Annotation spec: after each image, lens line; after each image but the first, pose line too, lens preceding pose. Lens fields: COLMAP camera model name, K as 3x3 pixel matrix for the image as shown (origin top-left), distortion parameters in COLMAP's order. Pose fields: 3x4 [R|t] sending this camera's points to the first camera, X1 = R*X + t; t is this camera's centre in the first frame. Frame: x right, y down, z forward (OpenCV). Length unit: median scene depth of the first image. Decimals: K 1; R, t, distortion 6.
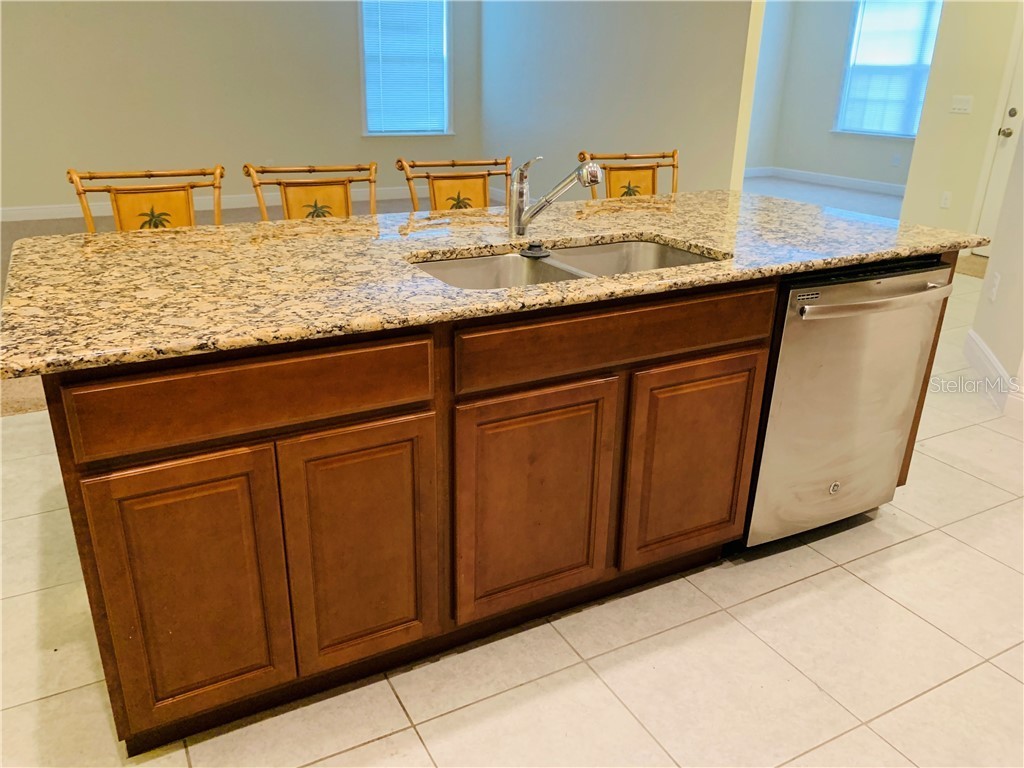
lens RADIAL K [[783.9, 0, 497.7], [0, 783.9, 385.1], [0, 0, 1]] dist [0.032456, -0.058527]
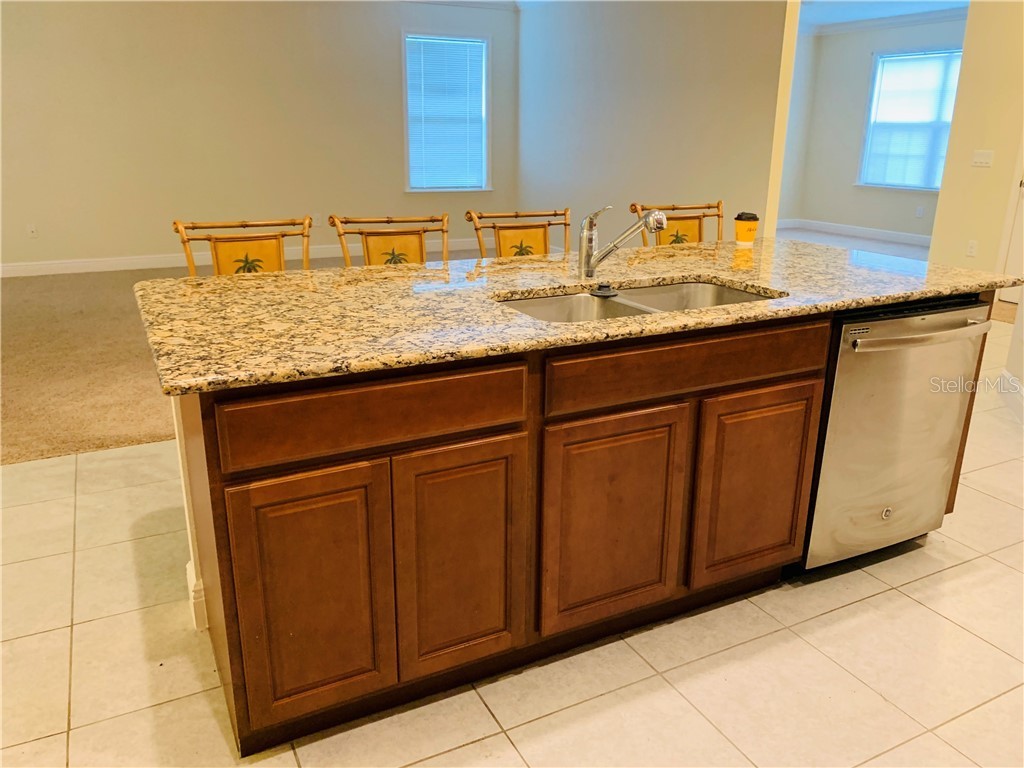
lens RADIAL K [[783.5, 0, 514.7], [0, 783.5, 379.2], [0, 0, 1]] dist [0.032552, -0.050696]
pose [[0.999952, -0.002797, -0.009441, -0.084032], [0.002101, 0.997333, -0.072958, 0.037925], [0.009620, 0.072935, 0.997290, -0.097862]]
